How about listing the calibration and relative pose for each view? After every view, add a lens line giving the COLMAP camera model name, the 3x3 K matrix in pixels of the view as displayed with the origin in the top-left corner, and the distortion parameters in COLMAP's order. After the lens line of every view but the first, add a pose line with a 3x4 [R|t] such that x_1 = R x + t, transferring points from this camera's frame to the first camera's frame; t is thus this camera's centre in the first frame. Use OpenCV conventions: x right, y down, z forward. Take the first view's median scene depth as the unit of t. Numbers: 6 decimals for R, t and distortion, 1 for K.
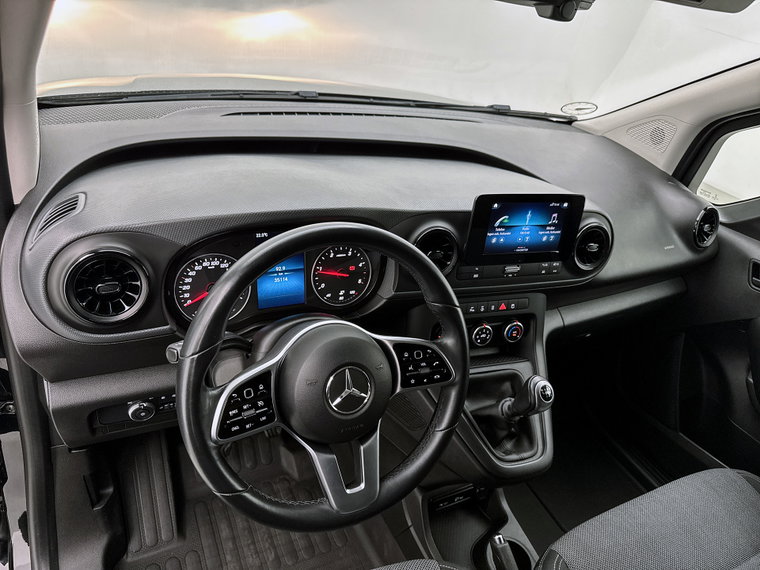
lens RADIAL K [[550.2, 0, 379.6], [0, 550.2, 290.1], [0, 0, 1]] dist [0.081275, -0.013155]
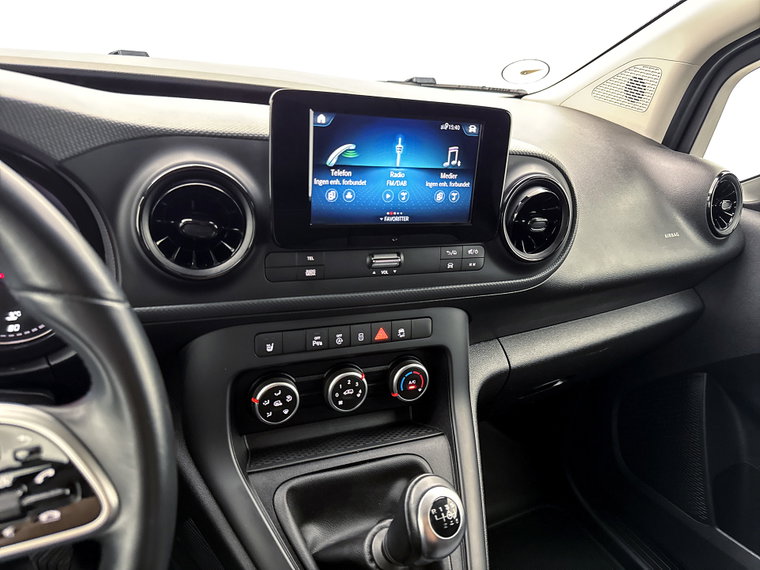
lens RADIAL K [[550.2, 0, 388.1], [0, 550.2, 282.9], [0, 0, 1]] dist [0.081275, -0.013155]
pose [[0.998813, -0.044079, 0.020738, 0.213408], [0.046299, 0.991349, -0.122813, 0.044490], [-0.015145, 0.123627, 0.992213, 0.450987]]
